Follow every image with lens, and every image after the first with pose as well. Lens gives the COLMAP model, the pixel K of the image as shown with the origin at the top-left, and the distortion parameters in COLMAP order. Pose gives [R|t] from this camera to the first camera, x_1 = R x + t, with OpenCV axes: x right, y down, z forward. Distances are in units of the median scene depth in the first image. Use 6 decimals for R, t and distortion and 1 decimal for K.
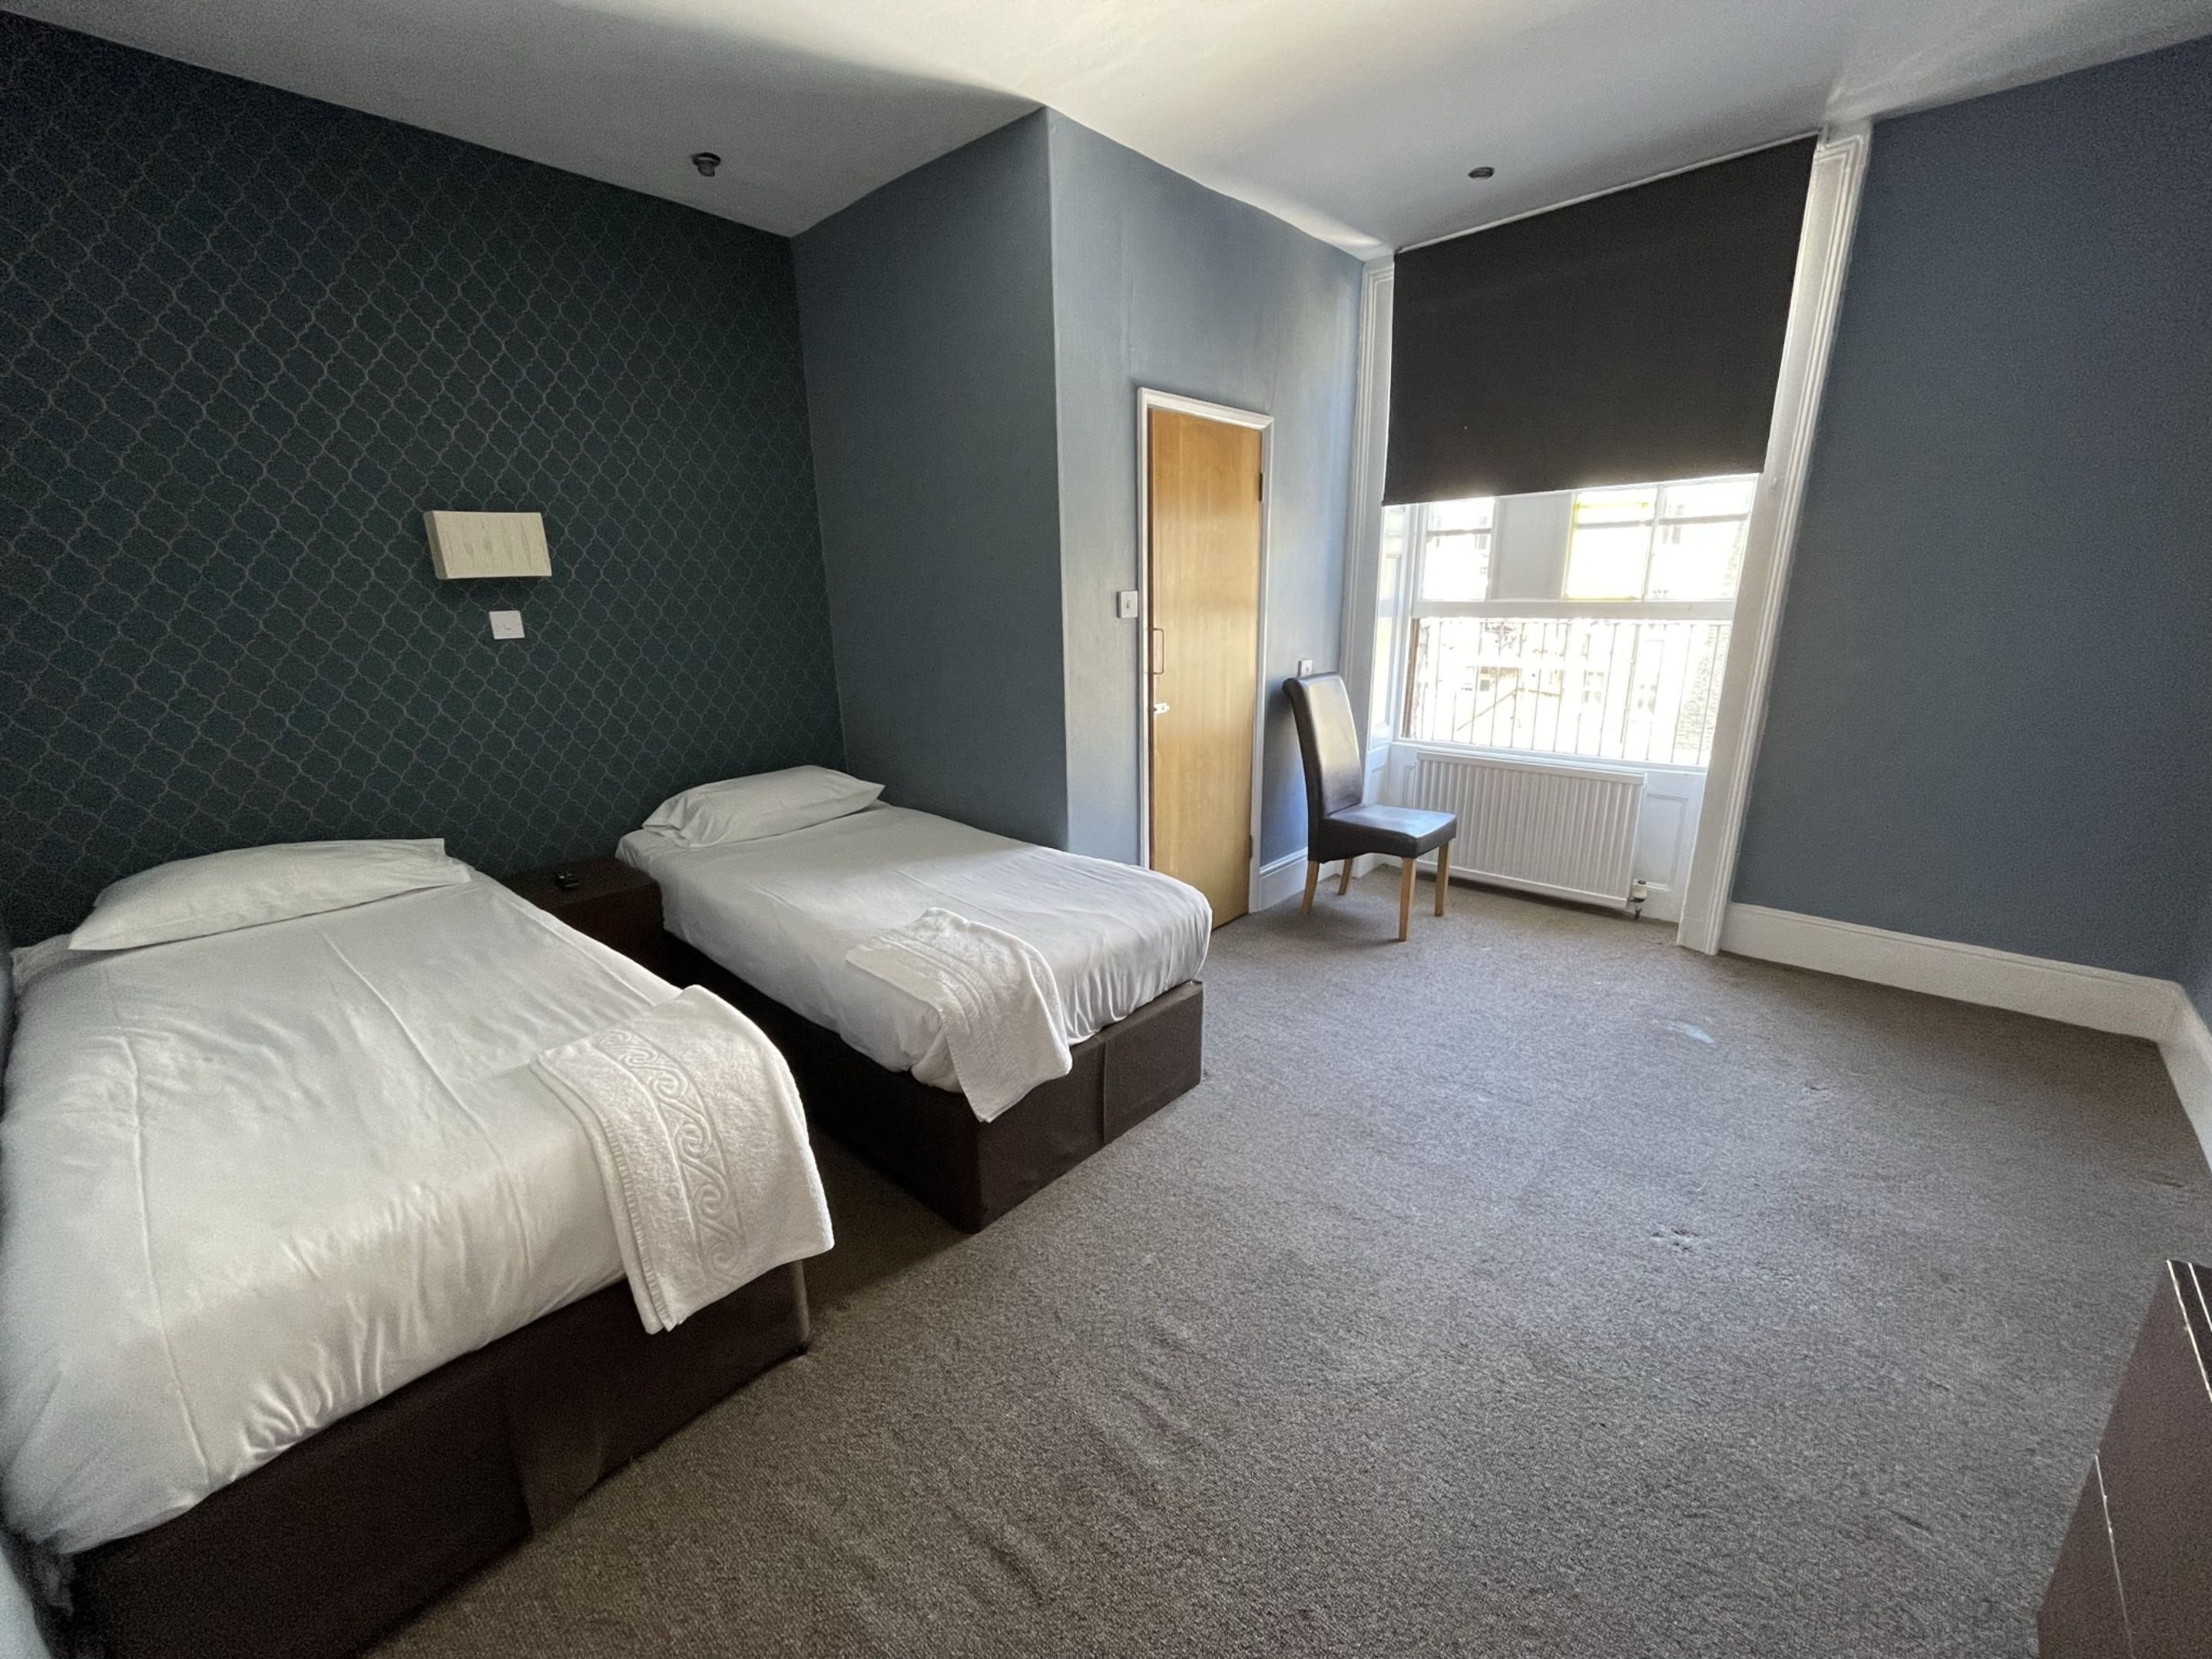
lens RADIAL K [[891.0, 0, 1110.7], [0, 891.0, 828.6], [0, 0, 1]] dist [-0.001185, -0.000279]
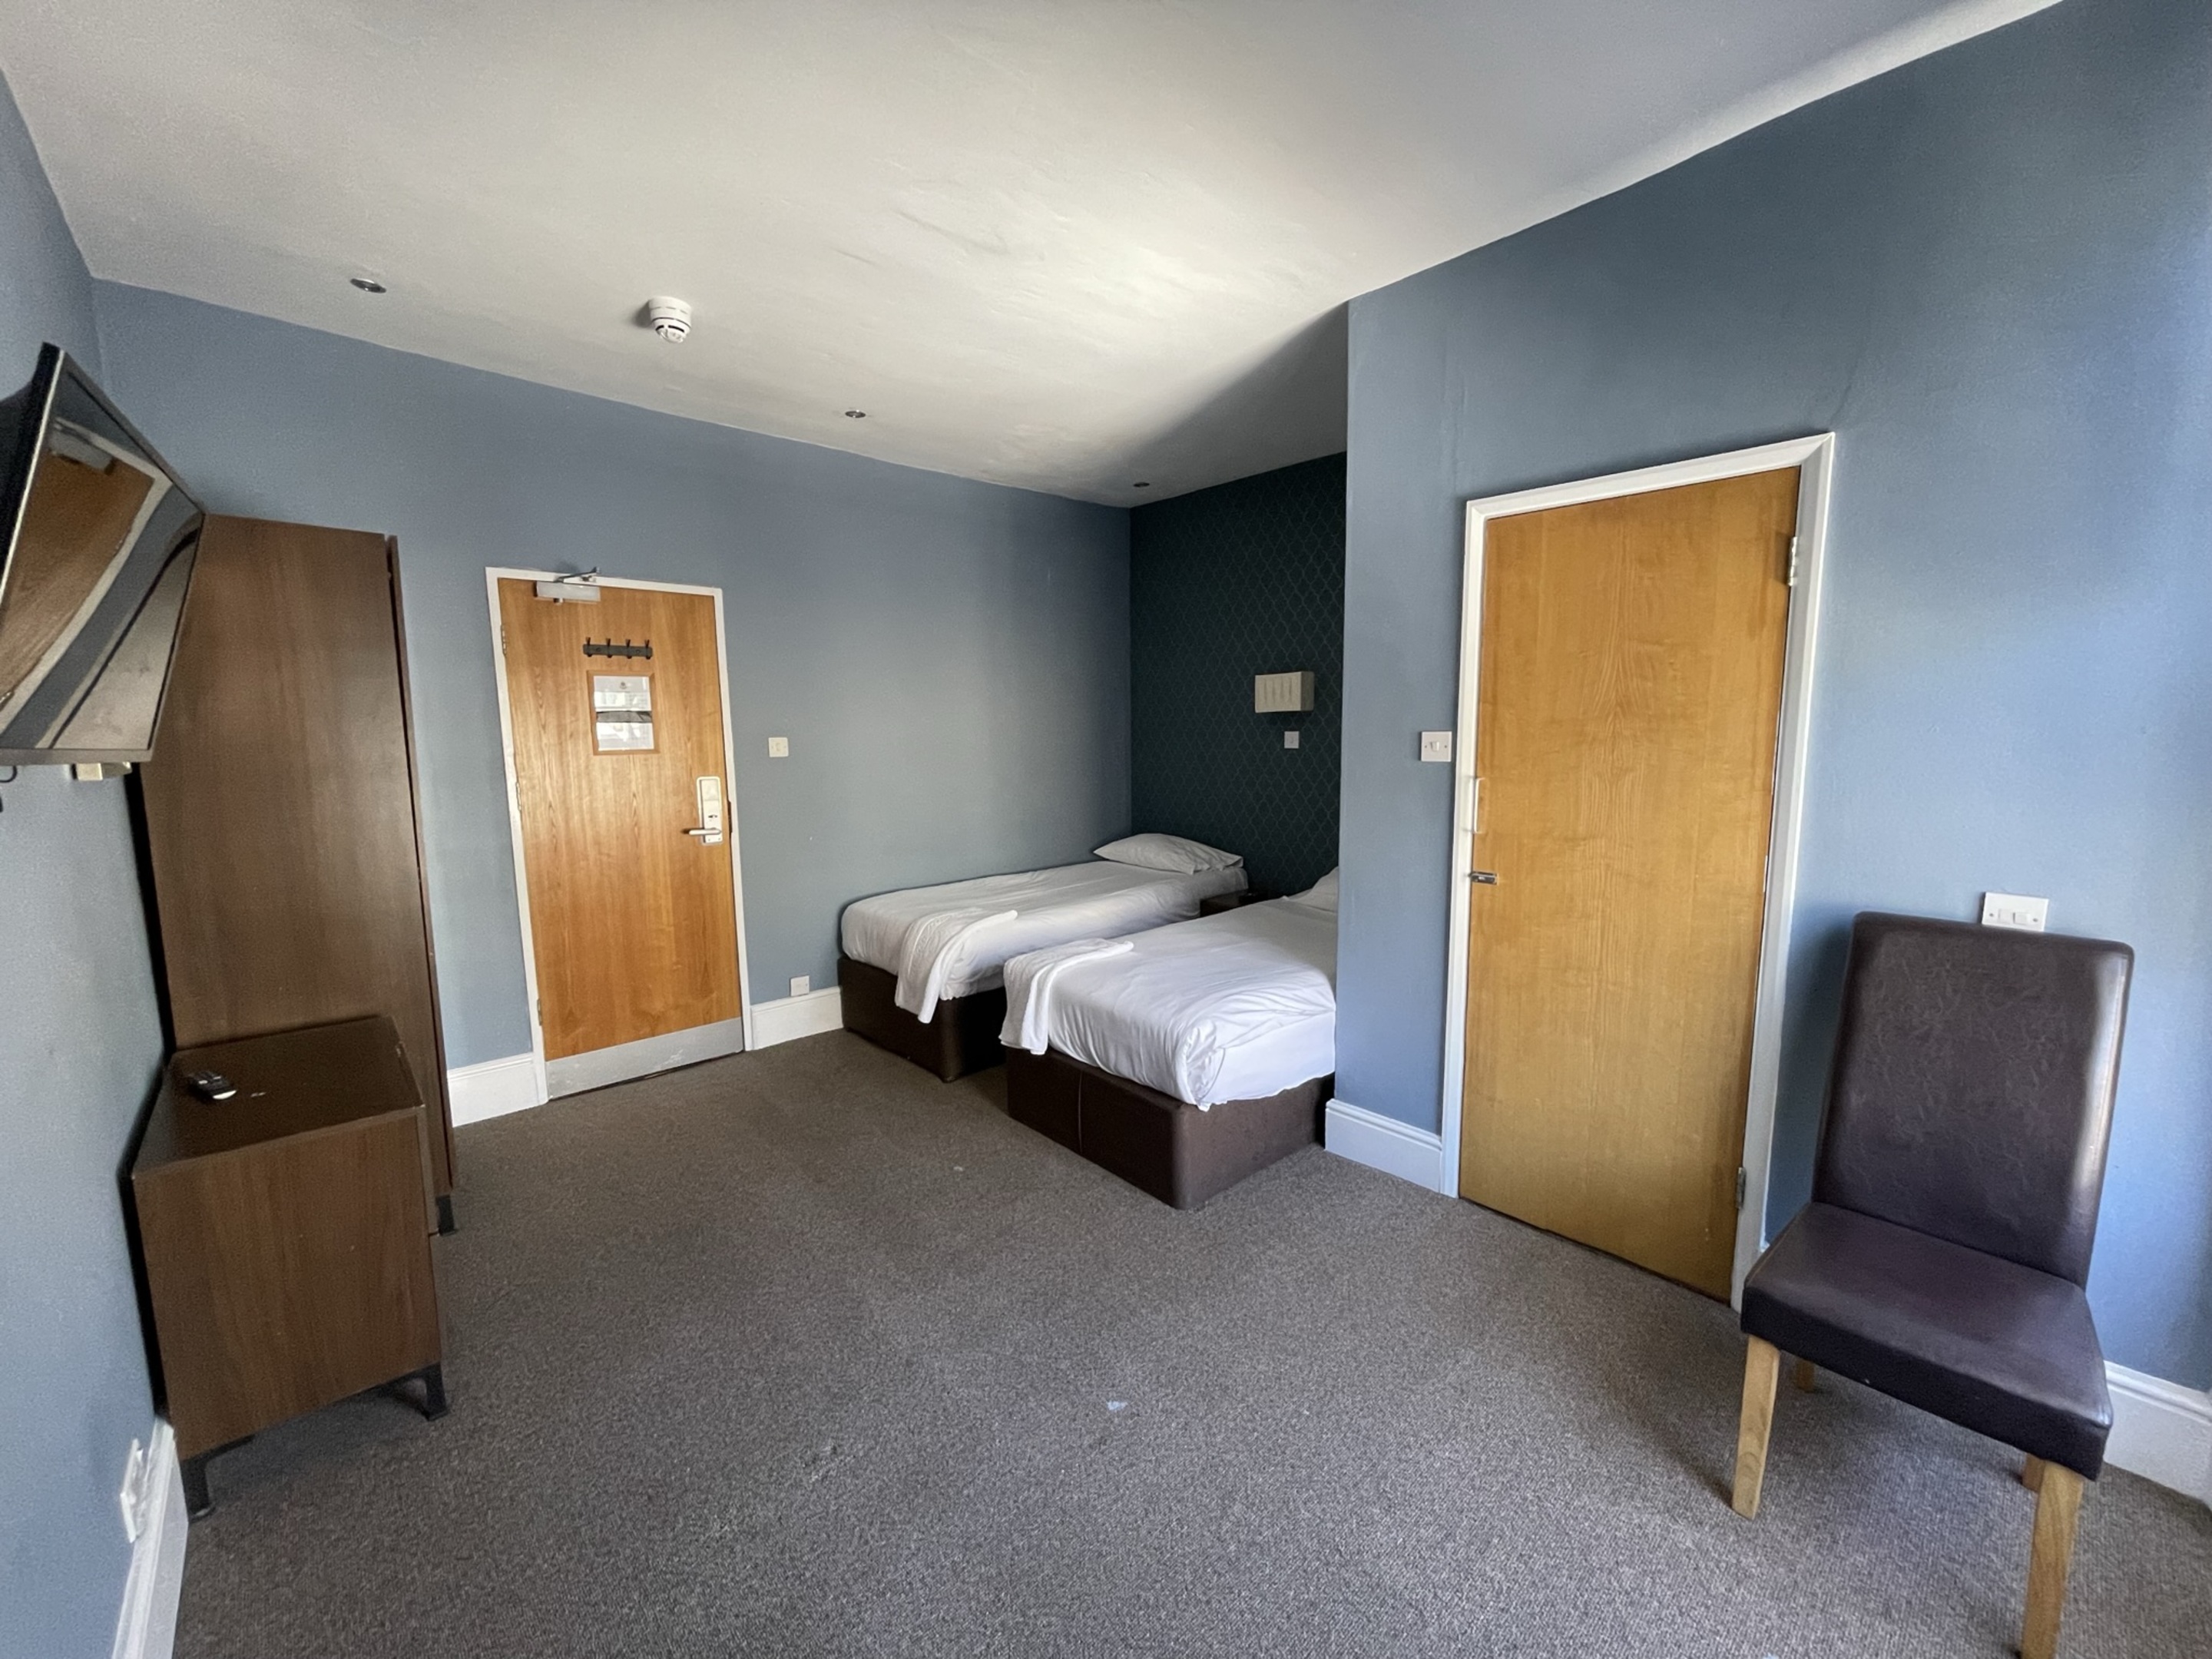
lens RADIAL K [[891.0, 0, 1110.0], [0, 891.0, 831.0], [0, 0, 1]] dist [-0.001185, -0.000279]
pose [[-0.085374, 0.140631, -0.986374, 0.985489], [-0.260504, 0.952401, 0.158335, -0.247429], [0.961691, 0.270472, -0.044676, 0.820383]]
